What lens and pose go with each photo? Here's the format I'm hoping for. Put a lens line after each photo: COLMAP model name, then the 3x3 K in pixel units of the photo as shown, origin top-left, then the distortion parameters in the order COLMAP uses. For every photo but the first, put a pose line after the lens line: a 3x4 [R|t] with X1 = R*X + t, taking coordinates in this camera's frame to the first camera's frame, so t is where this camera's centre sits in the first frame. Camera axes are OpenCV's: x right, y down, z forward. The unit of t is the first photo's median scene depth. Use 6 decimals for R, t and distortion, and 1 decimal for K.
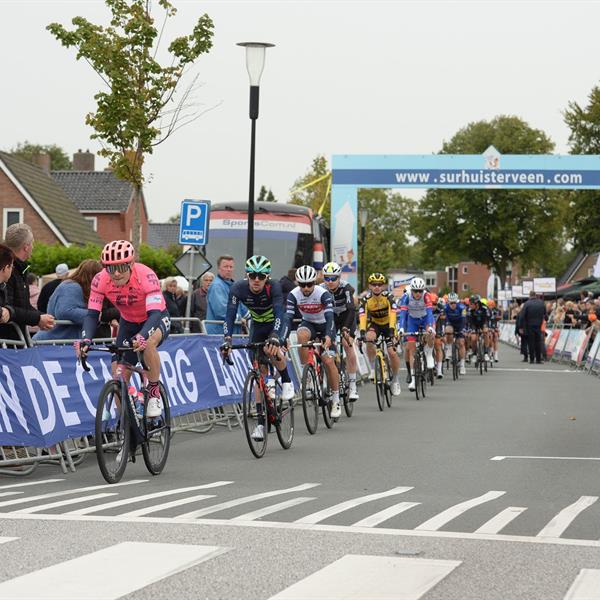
lens RADIAL K [[2226.5, 0, 300.7], [0, 2226.5, 301.3], [0, 0, 1]] dist [0.078913, 0.639495]
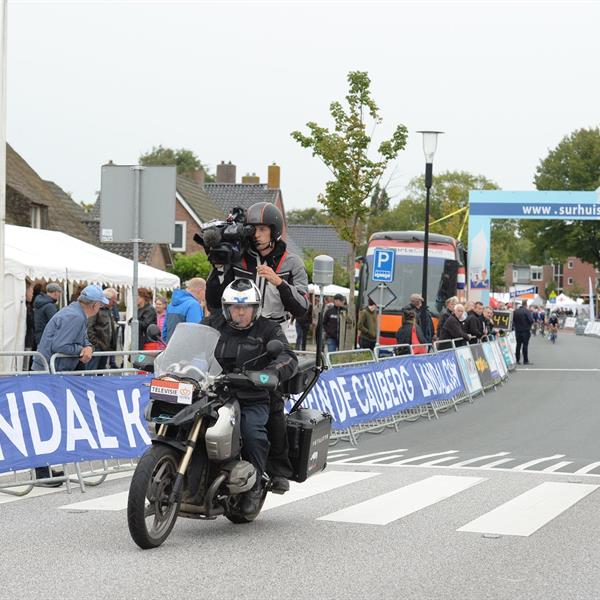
lens RADIAL K [[2226.5, 0, 300.7], [0, 2226.5, 301.3], [0, 0, 1]] dist [0.078913, 0.639495]
pose [[0.998933, 0.007376, -0.045594, -0.036375], [-0.007108, 0.999957, 0.006027, -0.021190], [0.045637, -0.005696, 0.998942, -0.349609]]
